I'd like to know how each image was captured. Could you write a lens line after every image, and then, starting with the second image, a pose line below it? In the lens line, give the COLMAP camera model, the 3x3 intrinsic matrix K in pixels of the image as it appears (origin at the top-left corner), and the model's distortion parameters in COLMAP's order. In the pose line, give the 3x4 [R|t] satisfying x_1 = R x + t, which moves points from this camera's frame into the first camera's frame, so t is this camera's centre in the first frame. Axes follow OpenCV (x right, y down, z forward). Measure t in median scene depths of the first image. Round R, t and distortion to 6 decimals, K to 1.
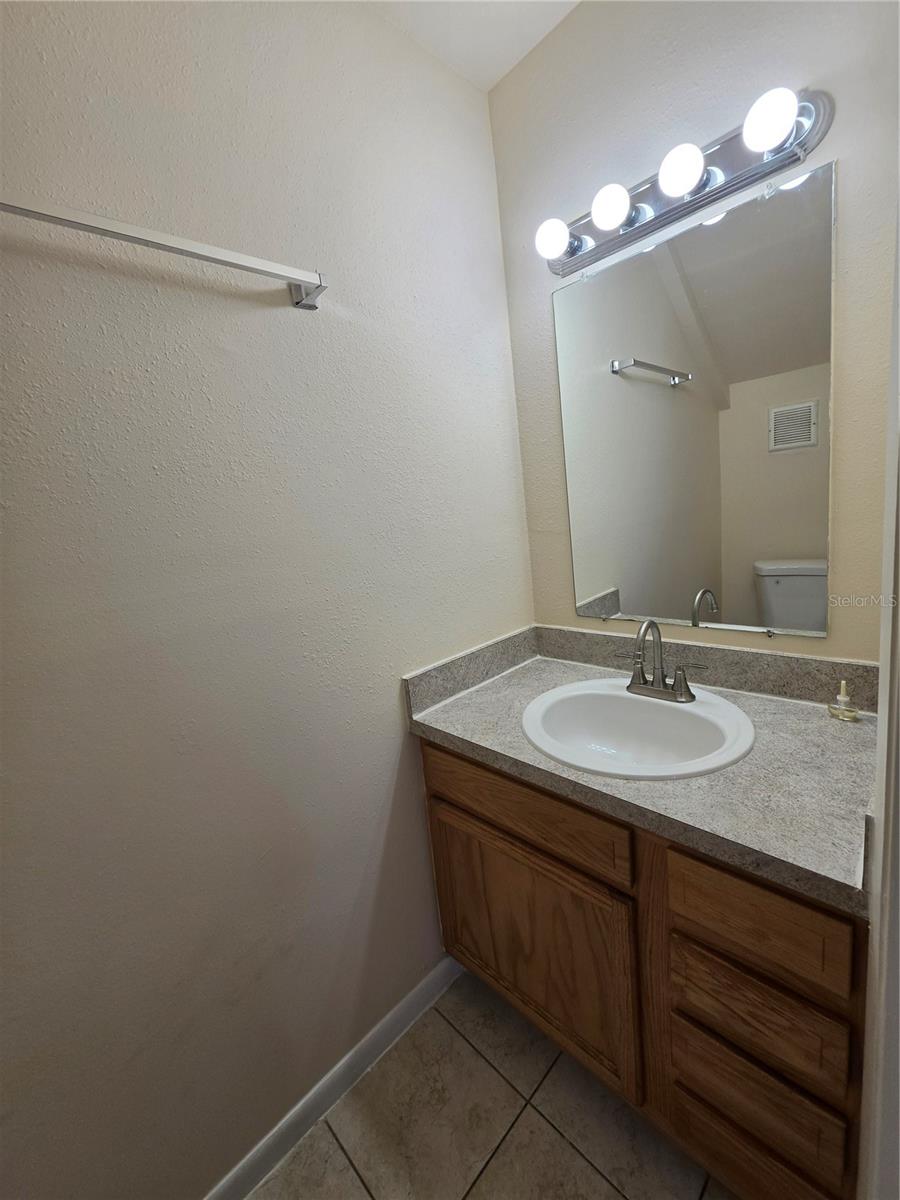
lens RADIAL K [[485.7, 0, 454.5], [0, 485.7, 588.4], [0, 0, 1]] dist [0.003337, -0.000436]
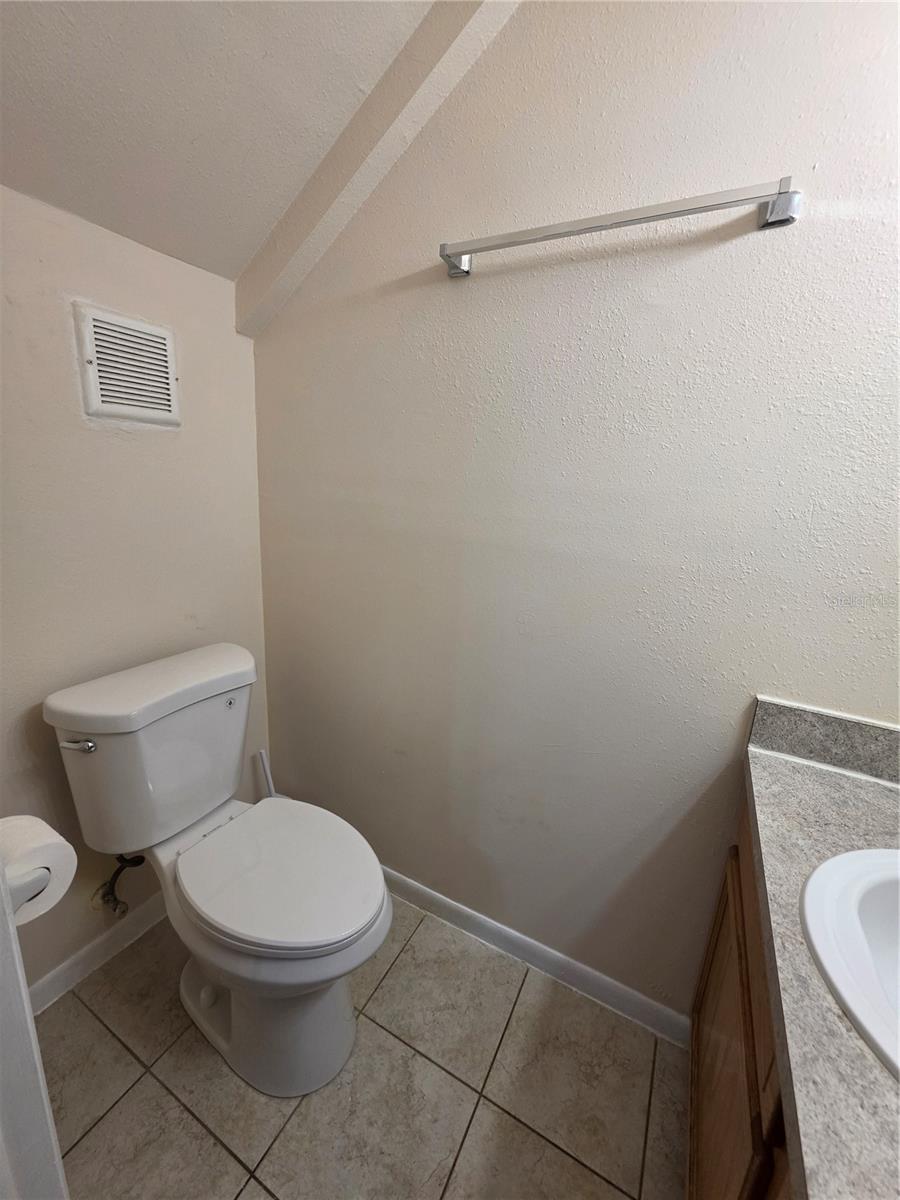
lens RADIAL K [[485.7, 0, 448.1], [0, 485.7, 590.2], [0, 0, 1]] dist [0.003337, -0.000436]
pose [[0.287674, 0.343107, -0.894160, 0.419748], [-0.245815, 0.928801, 0.277314, -0.077672], [0.925645, 0.140021, 0.351533, 0.234734]]
